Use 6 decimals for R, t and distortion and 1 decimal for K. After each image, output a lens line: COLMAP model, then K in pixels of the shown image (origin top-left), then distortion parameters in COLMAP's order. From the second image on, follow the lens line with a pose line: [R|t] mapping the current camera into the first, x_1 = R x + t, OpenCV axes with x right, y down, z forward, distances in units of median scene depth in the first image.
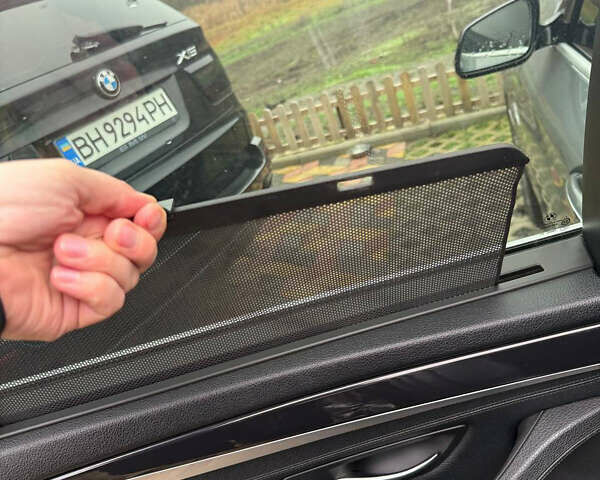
lens RADIAL K [[565.0, 0, 300.0], [0, 565.0, 240.0], [0, 0, 1]] dist [0.148274, -0.275267]
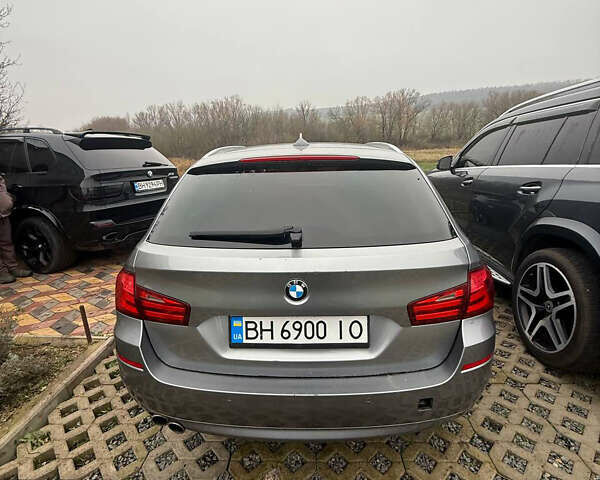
lens RADIAL K [[319.4, 0, 300.0], [0, 319.4, 240.0], [0, 0, 1]] dist [0.001109, -0.000675]
pose [[0.936931, 0.250686, 0.243551, 0.182721], [-0.192521, 0.951743, -0.239001, 0.402430], [-0.291712, 0.177039, 0.939979, -1.076828]]
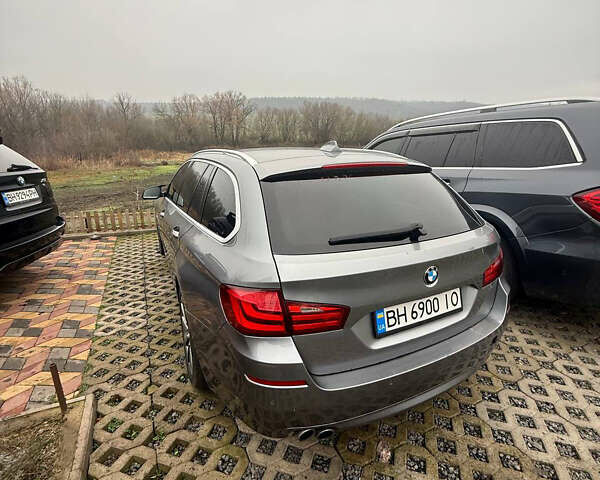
lens RADIAL K [[319.4, 0, 300.0], [0, 319.4, 240.0], [0, 0, 1]] dist [0.001109, -0.000675]
pose [[0.735727, 0.149280, 0.660622, -0.245852], [0.051160, 0.960371, -0.273990, 0.445524], [-0.675343, 0.235379, 0.698934, -0.876393]]
